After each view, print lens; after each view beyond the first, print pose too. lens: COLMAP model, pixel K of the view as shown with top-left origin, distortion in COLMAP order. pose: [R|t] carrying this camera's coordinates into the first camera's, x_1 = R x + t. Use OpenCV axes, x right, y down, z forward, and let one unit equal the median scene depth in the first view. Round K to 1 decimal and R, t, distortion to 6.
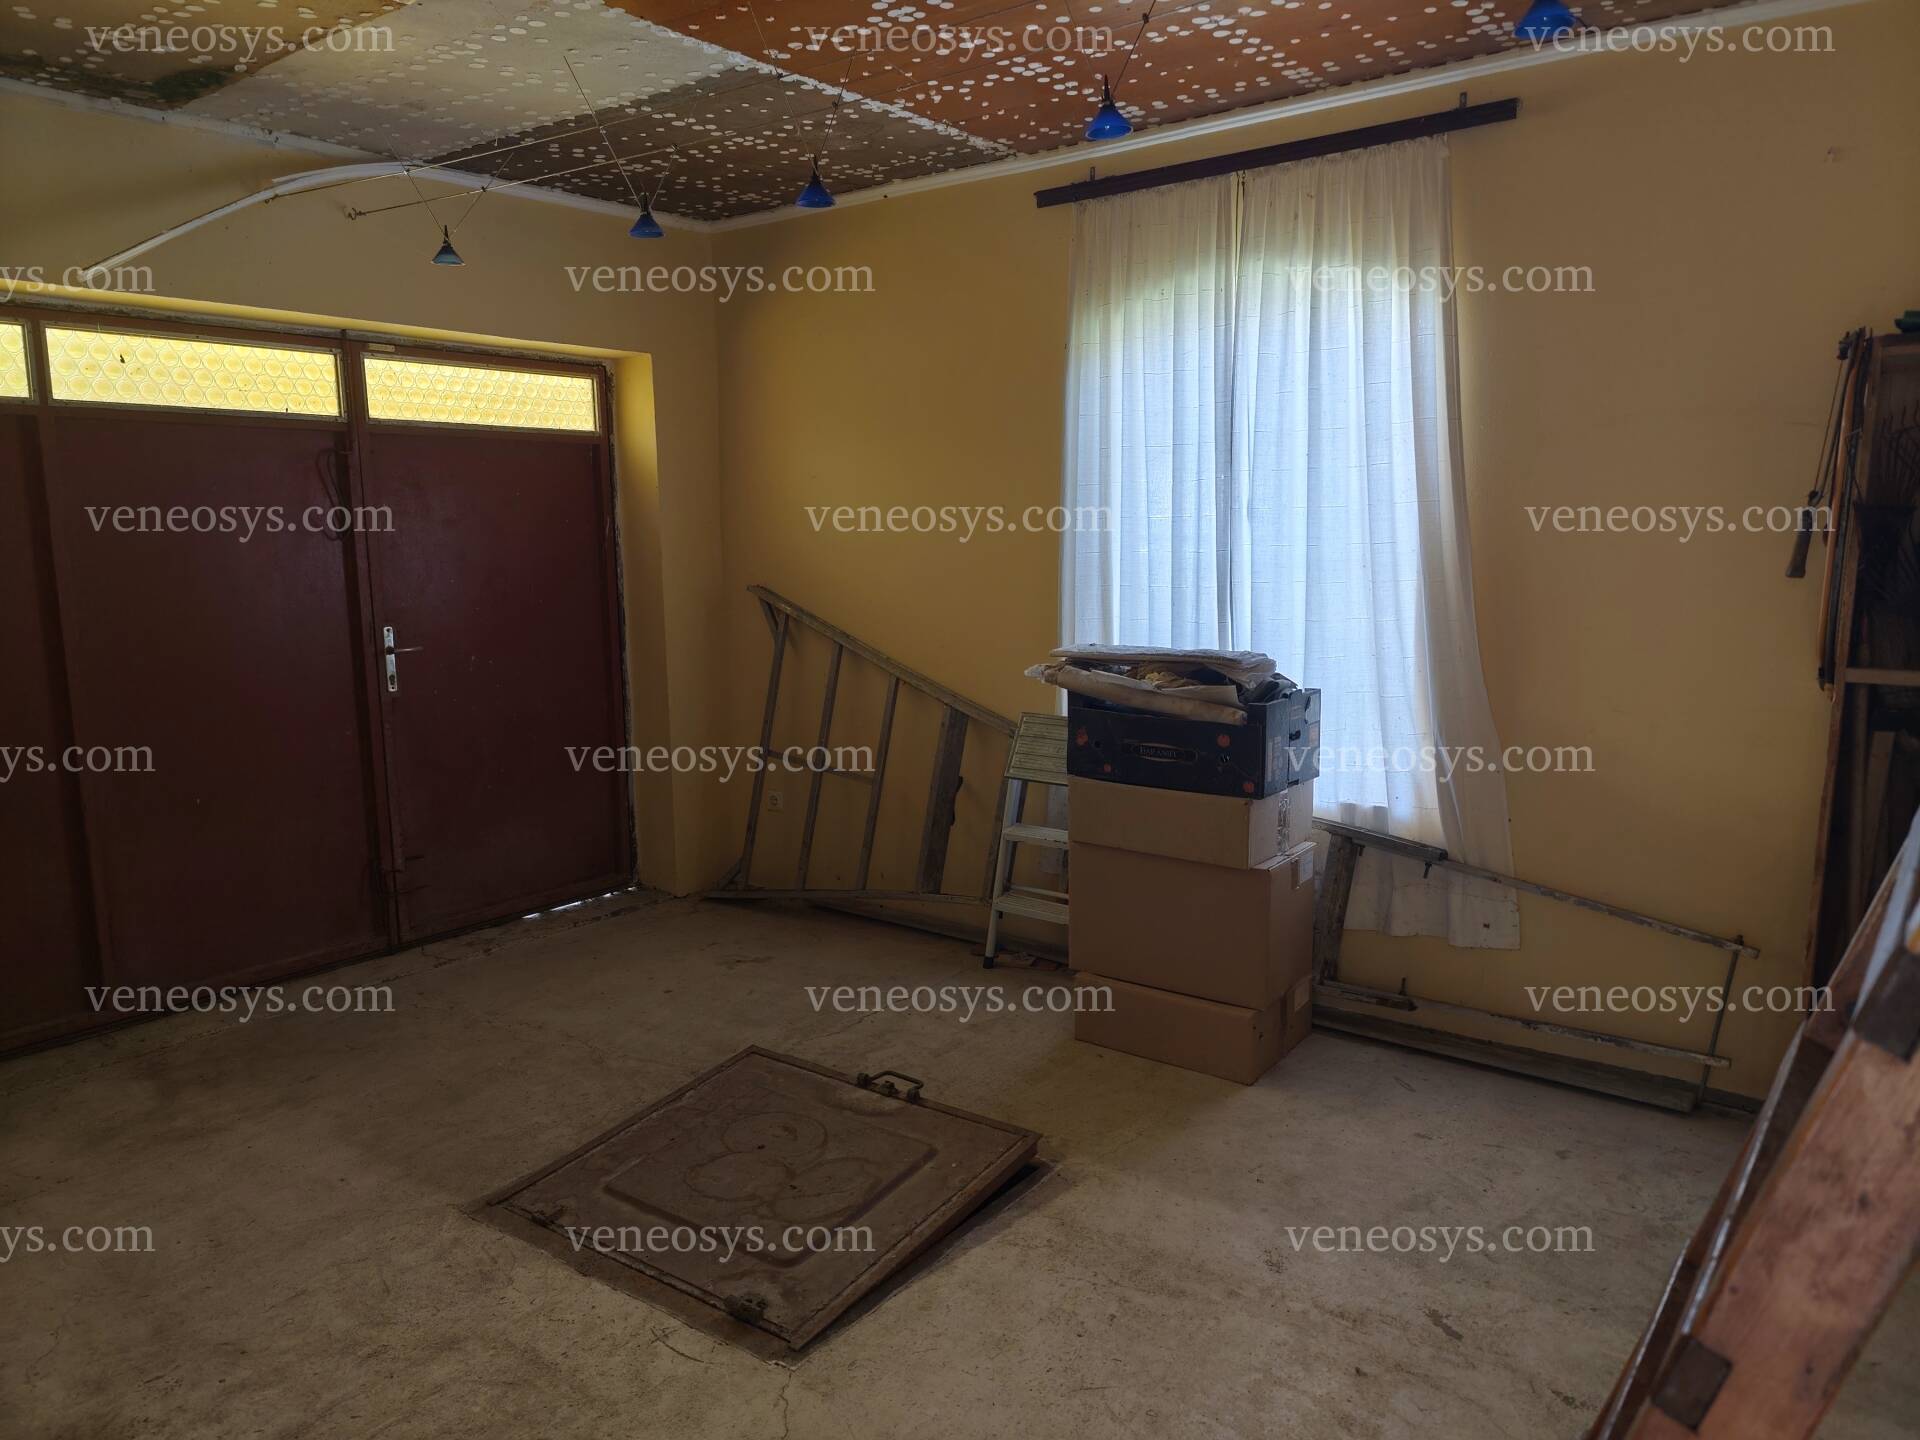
lens RADIAL K [[1296.0, 0, 952.1], [0, 1296.0, 721.4], [0, 0, 1]] dist [0.019700, -0.015813]
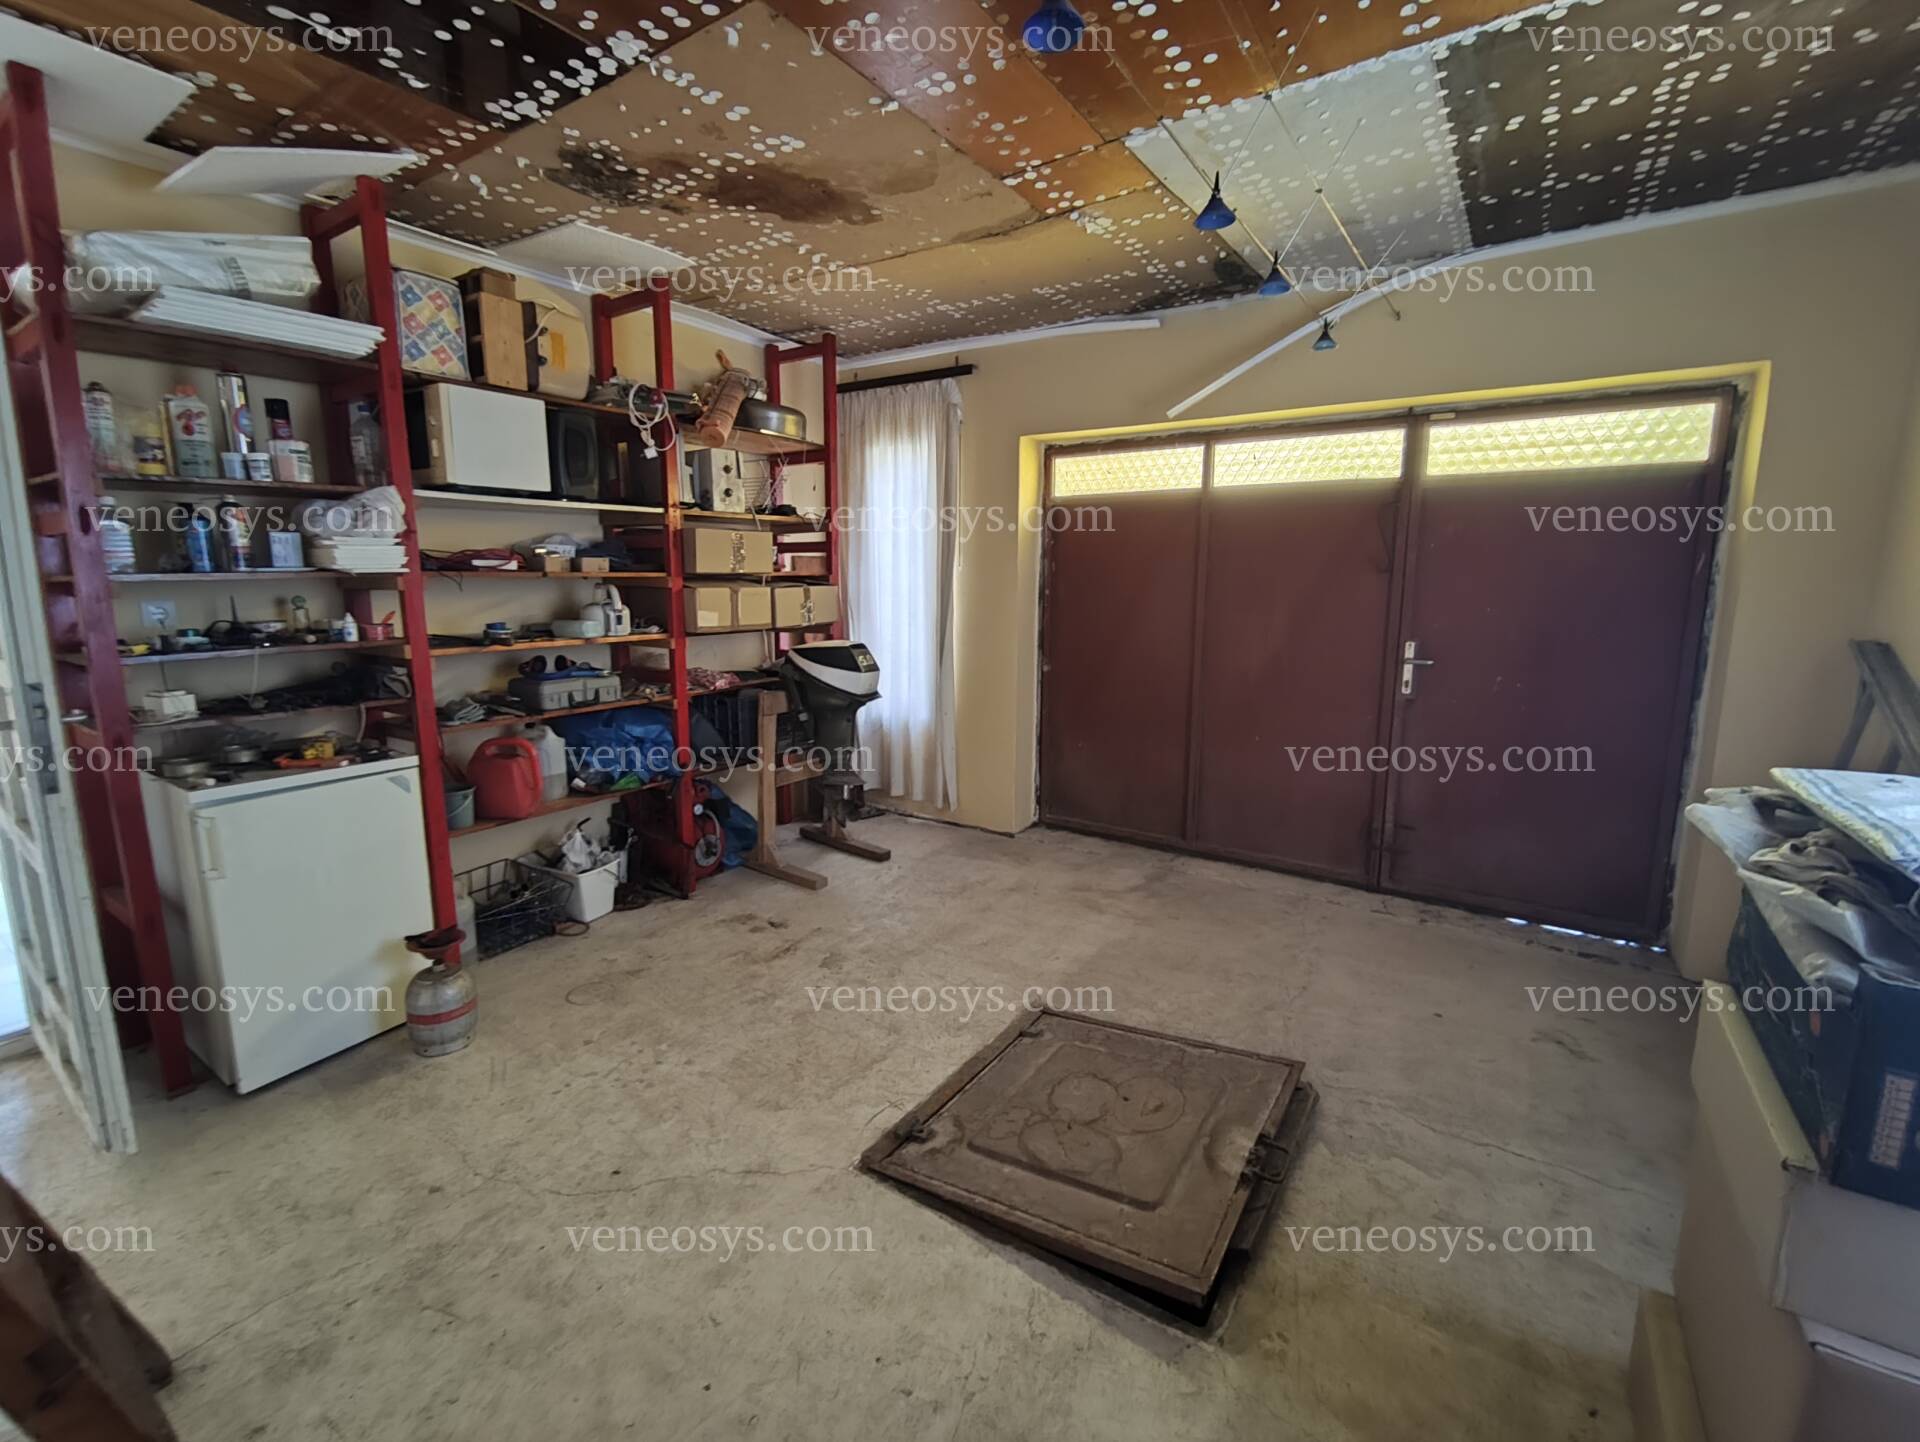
lens RADIAL K [[846.6, 0, 958.7], [0, 846.6, 711.1], [0, 0, 1]] dist [0.002901, 0.000185]
pose [[0.059567, 0.172190, -0.983261, 0.469162], [-0.154768, 0.974692, 0.161313, -0.094687], [0.986153, 0.142569, 0.084709, 0.663302]]
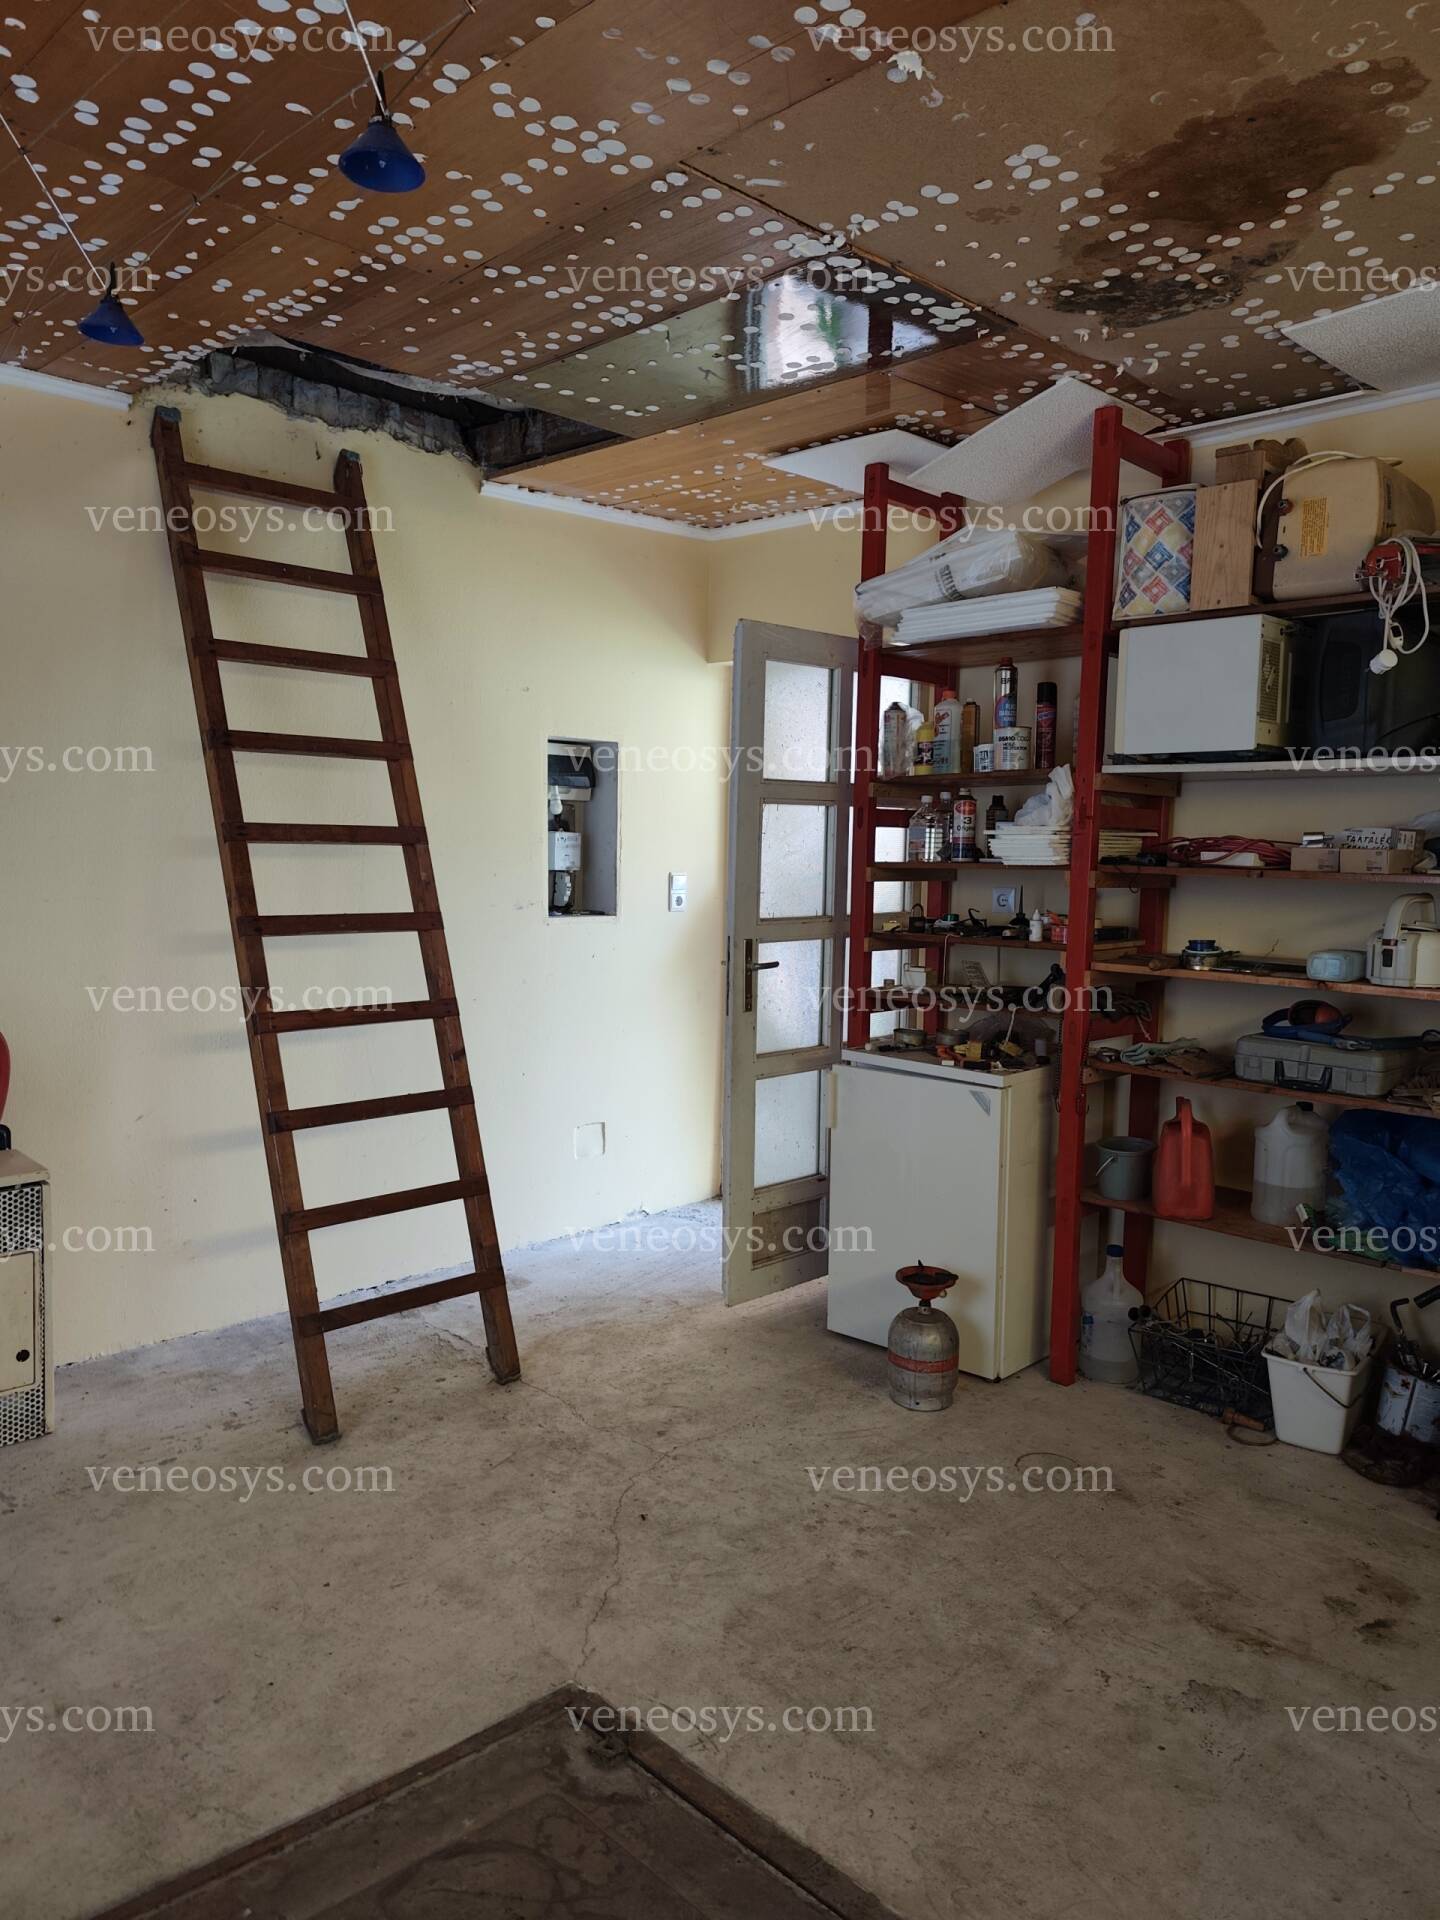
lens RADIAL K [[1296.0, 0, 725.6], [0, 1296.0, 962.5], [0, 0, 1]] dist [0.019700, -0.015813]
pose [[-0.991762, -0.020001, 0.126522, -0.243525], [0.011544, 0.969758, 0.243793, -0.192005], [-0.127572, 0.243246, -0.961539, 1.241426]]
